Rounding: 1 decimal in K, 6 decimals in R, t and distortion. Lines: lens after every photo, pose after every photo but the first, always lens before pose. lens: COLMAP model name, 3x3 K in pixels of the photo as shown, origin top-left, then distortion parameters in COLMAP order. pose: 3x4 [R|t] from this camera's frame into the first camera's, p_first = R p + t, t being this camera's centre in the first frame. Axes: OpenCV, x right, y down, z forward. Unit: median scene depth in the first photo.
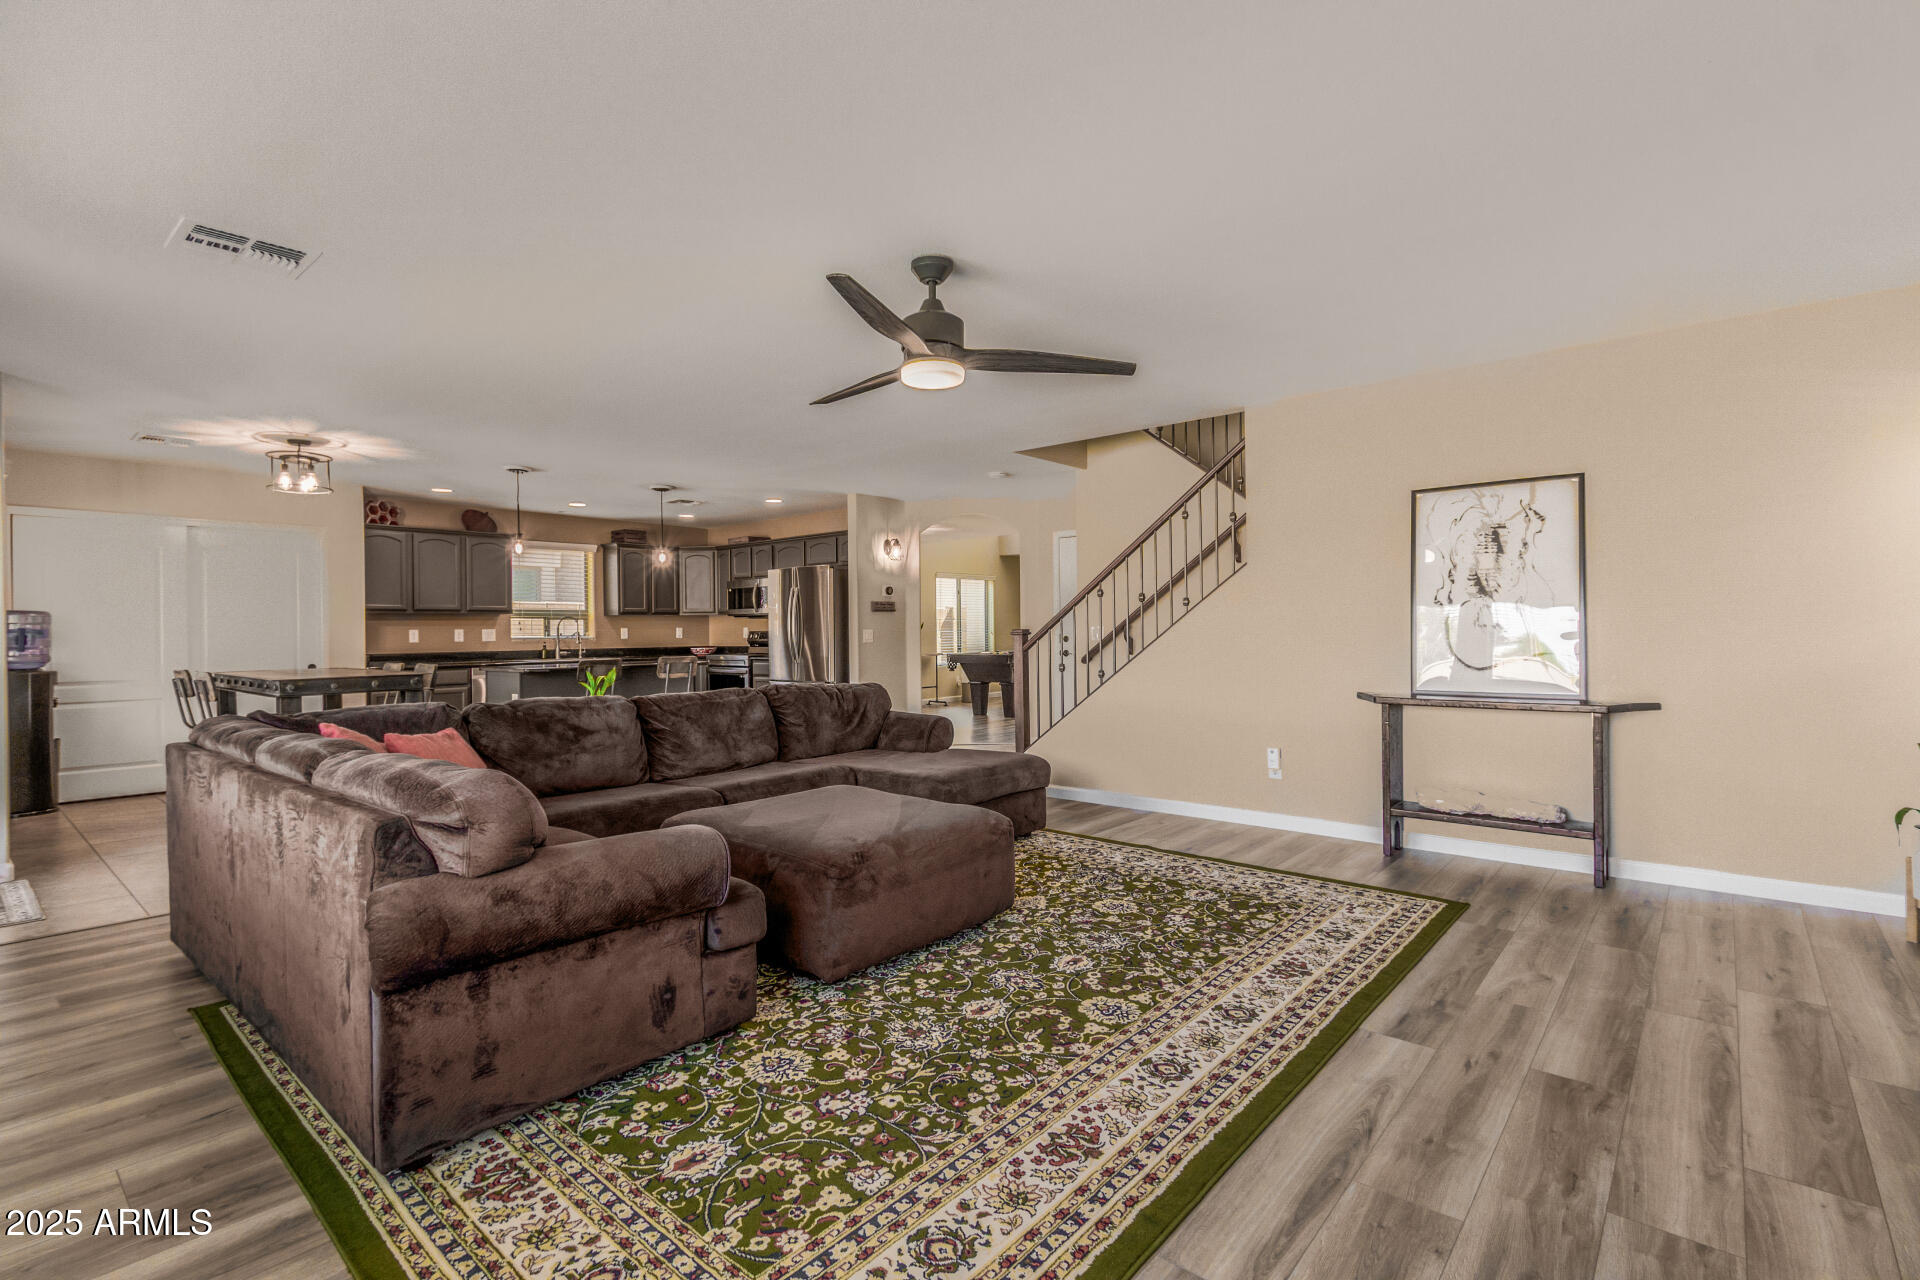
lens RADIAL K [[879.7, 0, 964.9], [0, 879.7, 643.8], [0, 0, 1]] dist [0.011122, -0.000569]
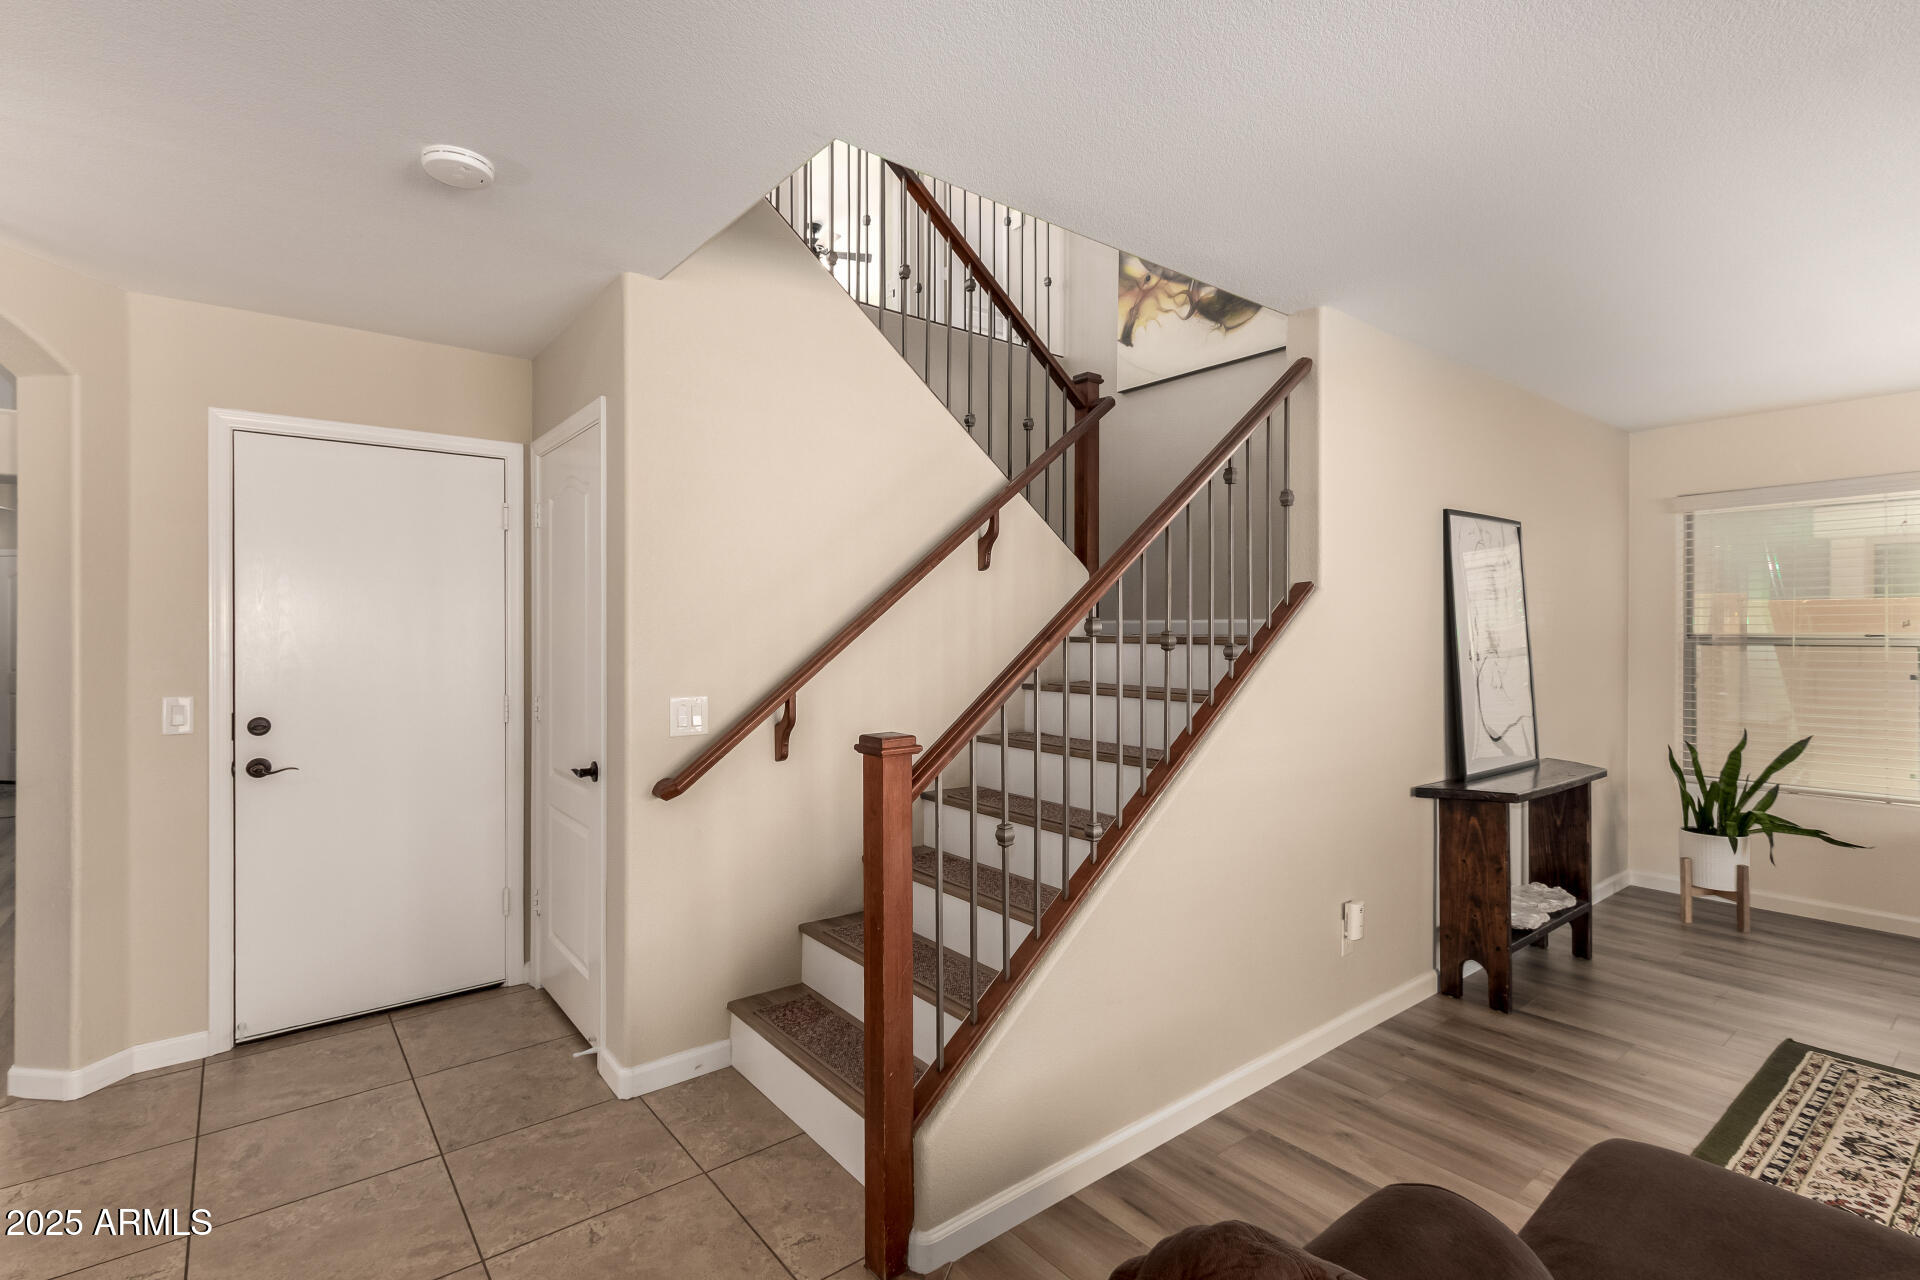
lens RADIAL K [[879.7, 0, 958.1], [0, 879.7, 632.4], [0, 0, 1]] dist [0.011122, -0.000569]
pose [[0.173665, 0.005869, 0.984787, -0.323370], [0.014081, 0.999865, -0.008442, -0.072394], [-0.984704, 0.015332, 0.173559, 1.361263]]
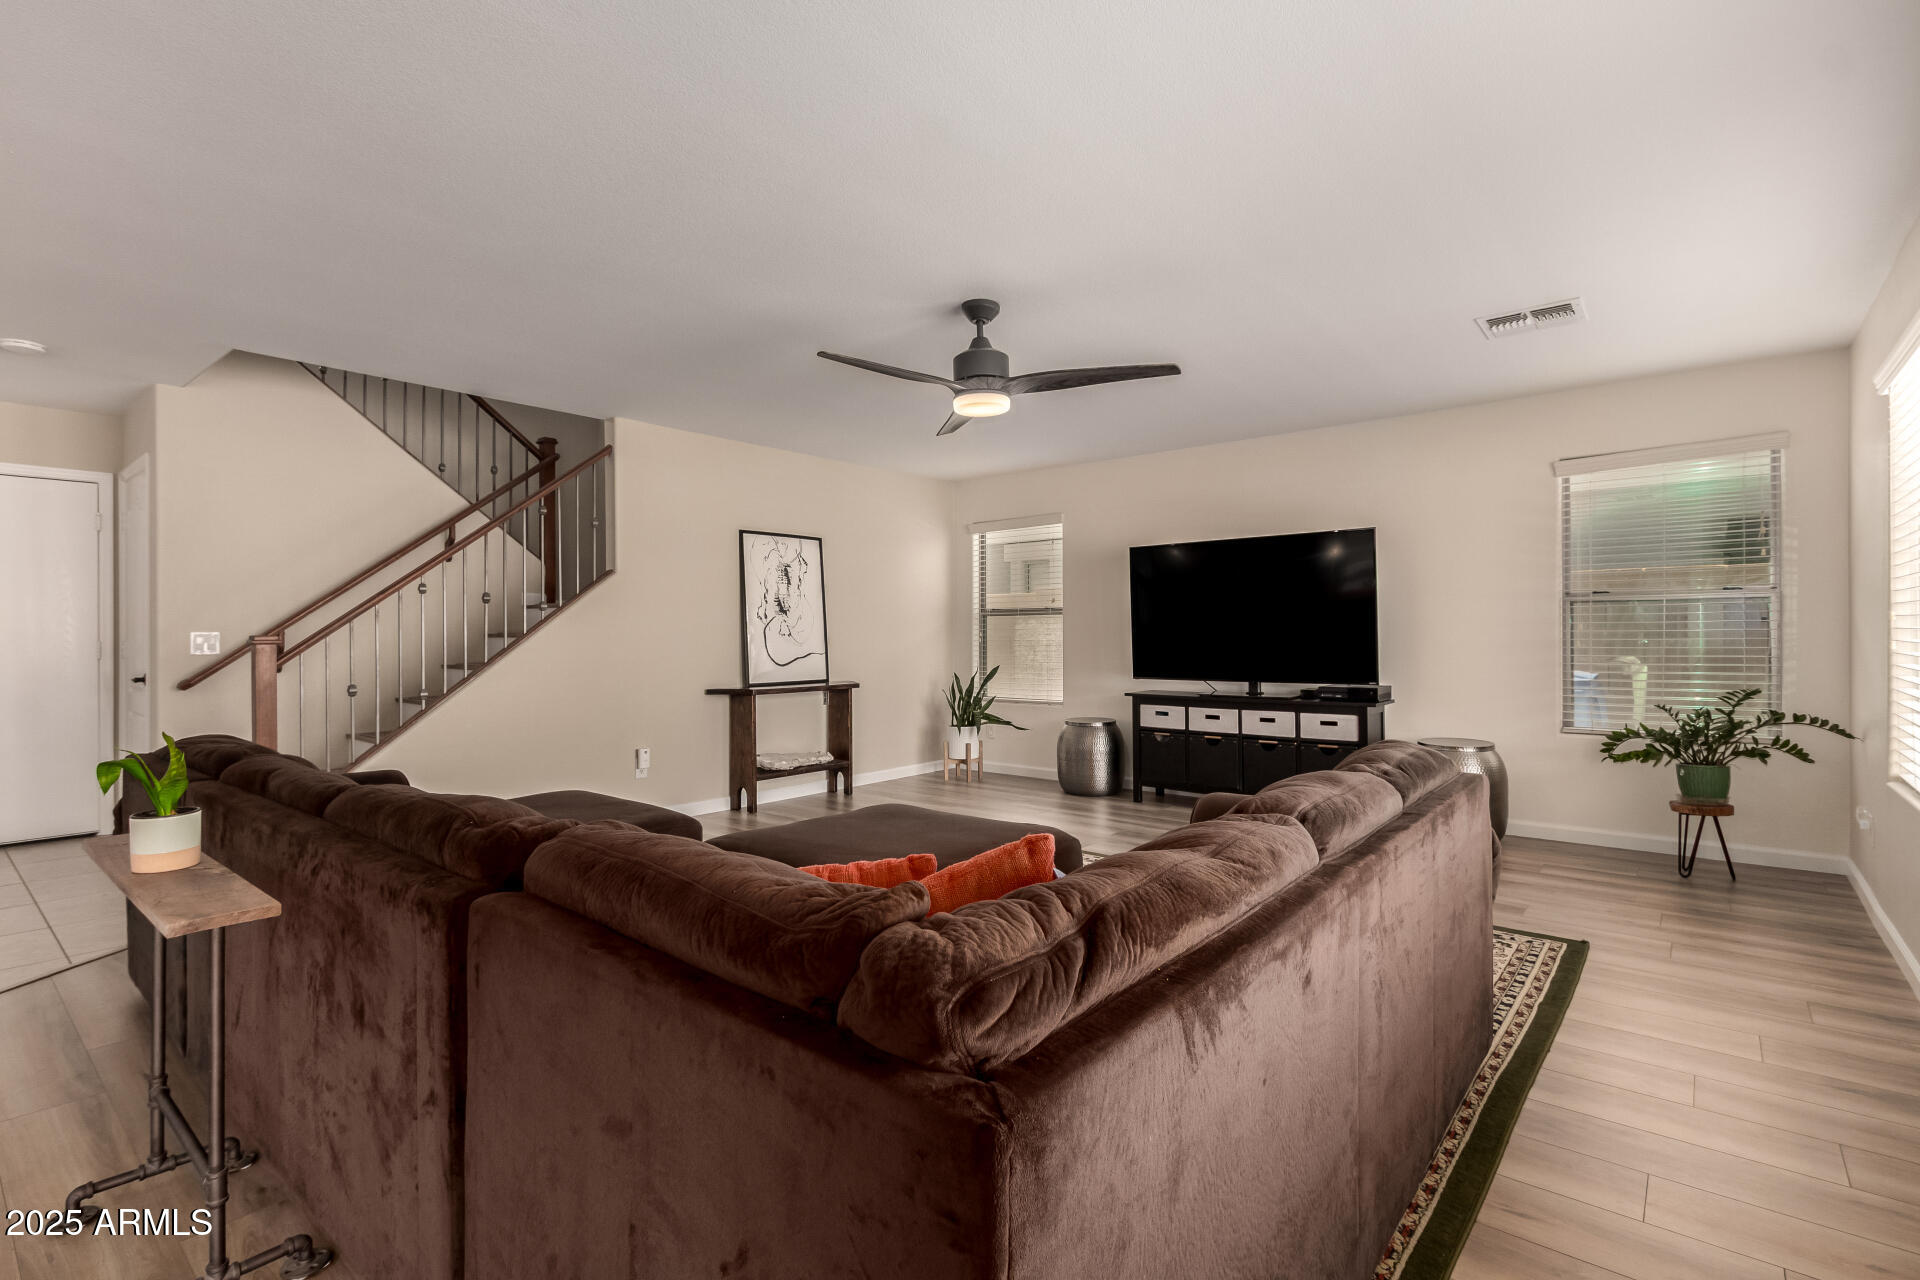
lens RADIAL K [[879.7, 0, 941.8], [0, 879.7, 630.2], [0, 0, 1]] dist [0.011122, -0.000569]
pose [[-0.014585, 0.009445, 0.999849, -0.834413], [0.018022, 0.999795, -0.009182, -0.010109], [-0.999731, 0.017886, -0.014752, 0.773057]]
